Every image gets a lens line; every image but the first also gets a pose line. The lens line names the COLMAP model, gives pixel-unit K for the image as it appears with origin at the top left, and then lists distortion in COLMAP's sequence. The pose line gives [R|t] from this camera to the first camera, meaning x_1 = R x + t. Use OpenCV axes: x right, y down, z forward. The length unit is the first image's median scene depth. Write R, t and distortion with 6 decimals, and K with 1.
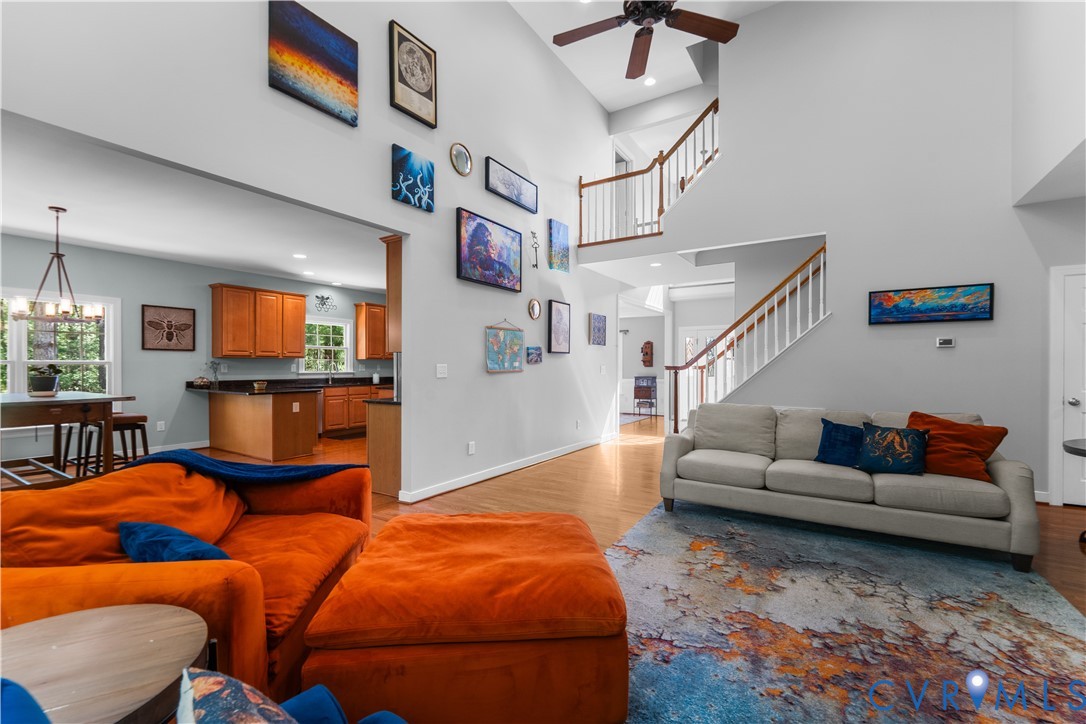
lens RADIAL K [[452.8, 0, 545.1], [0, 452.8, 367.7], [0, 0, 1]] dist [-0.002101, -0.000908]
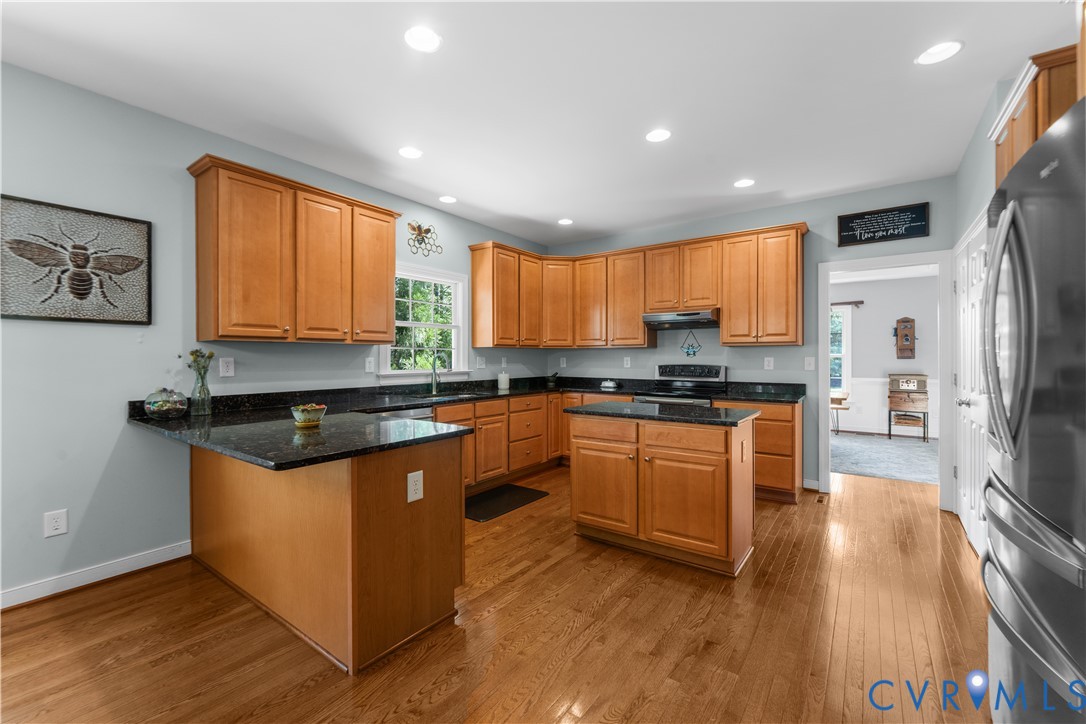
lens RADIAL K [[452.8, 0, 549.1], [0, 452.8, 357.8], [0, 0, 1]] dist [-0.002101, -0.000908]
pose [[0.998596, -0.003386, -0.052859, -0.347797], [0.003270, 0.999992, -0.002291, -0.005024], [0.052866, 0.002115, 0.998599, 0.537307]]
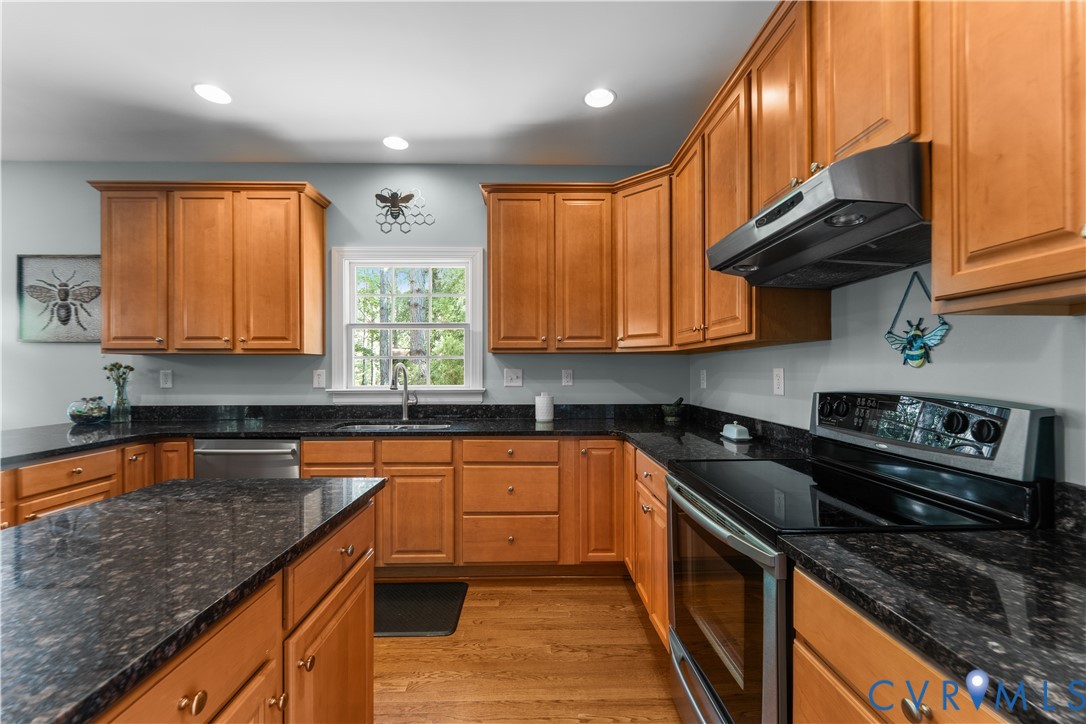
lens RADIAL K [[452.8, 0, 540.9], [0, 452.8, 369.0], [0, 0, 1]] dist [-0.002101, -0.000908]
pose [[0.553941, -0.006741, -0.832529, -0.108759], [0.000405, 0.999969, -0.007827, -0.004554], [0.832556, 0.003998, 0.553927, 0.977796]]
